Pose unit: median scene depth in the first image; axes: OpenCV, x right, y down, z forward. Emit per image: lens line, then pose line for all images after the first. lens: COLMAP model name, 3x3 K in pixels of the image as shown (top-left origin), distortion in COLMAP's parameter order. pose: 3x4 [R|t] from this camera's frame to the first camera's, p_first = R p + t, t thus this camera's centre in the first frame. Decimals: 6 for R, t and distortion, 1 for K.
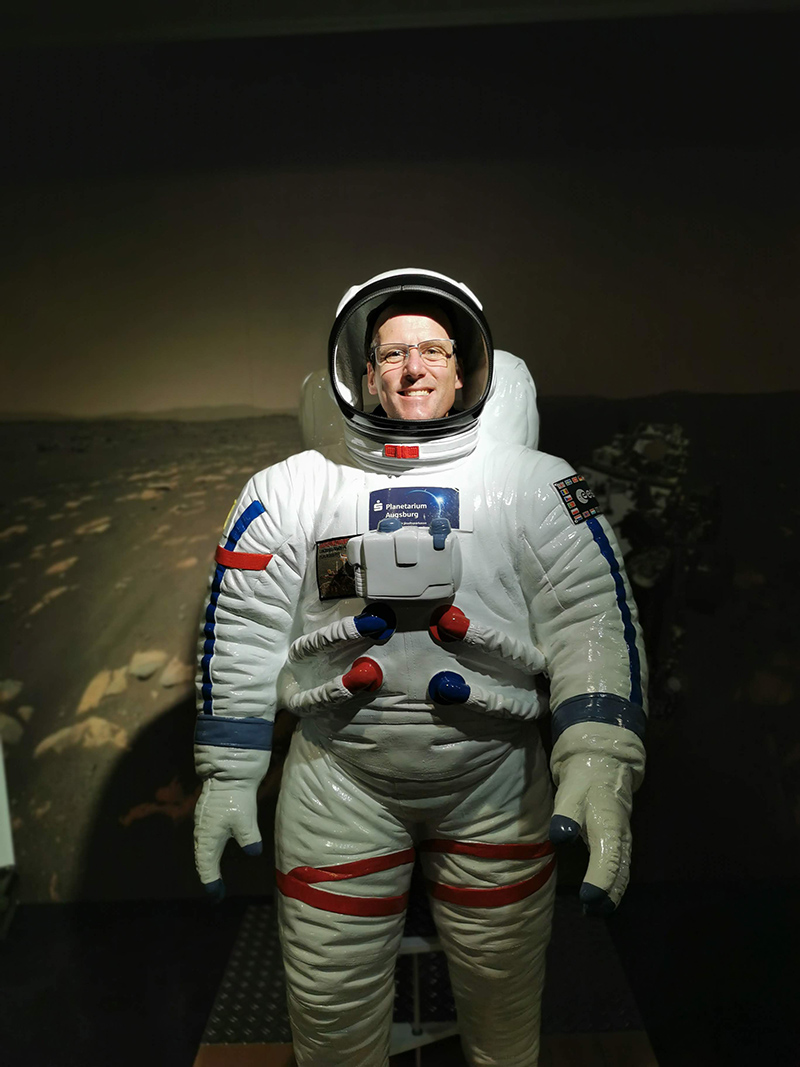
lens RADIAL K [[836.0, 0, 404.0], [0, 836.0, 533.2], [0, 0, 1]] dist [0.017268, -0.057919]
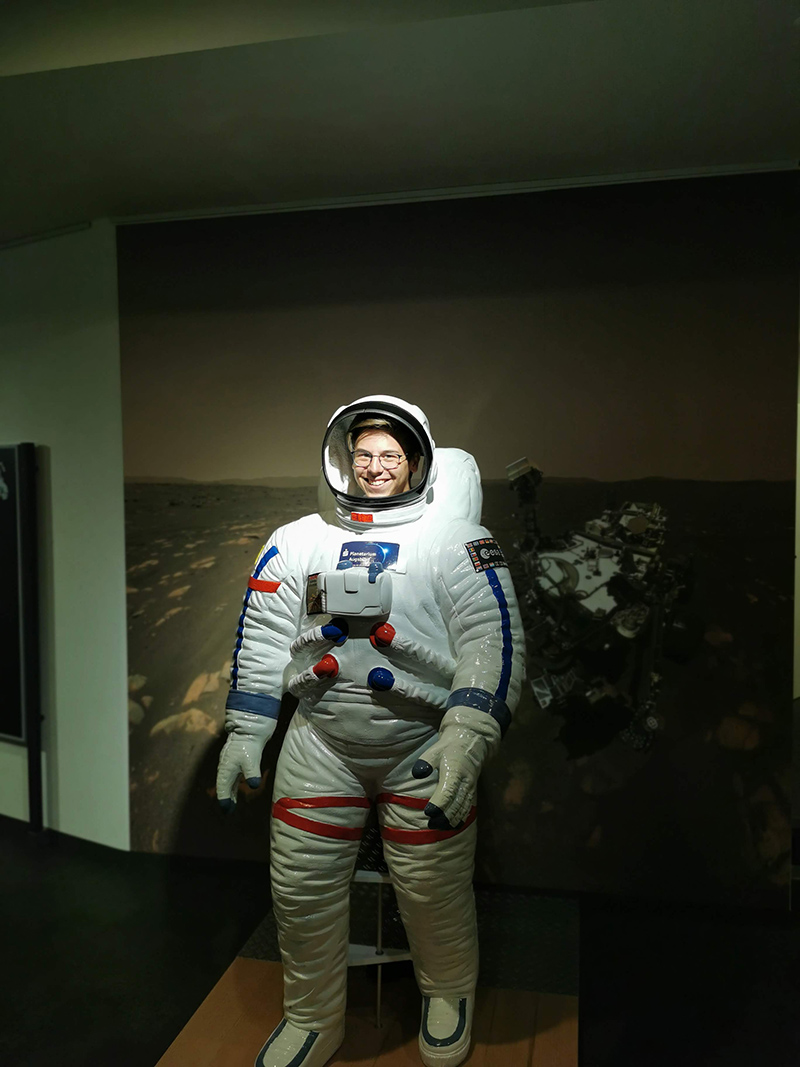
lens RADIAL K [[836.0, 0, 399.9], [0, 836.0, 531.8], [0, 0, 1]] dist [0.017268, -0.057919]
pose [[0.978324, 0.044985, -0.202134, 0.333690], [-0.059778, 0.995914, -0.067684, 0.022779], [0.198263, 0.078300, 0.977016, -0.403330]]
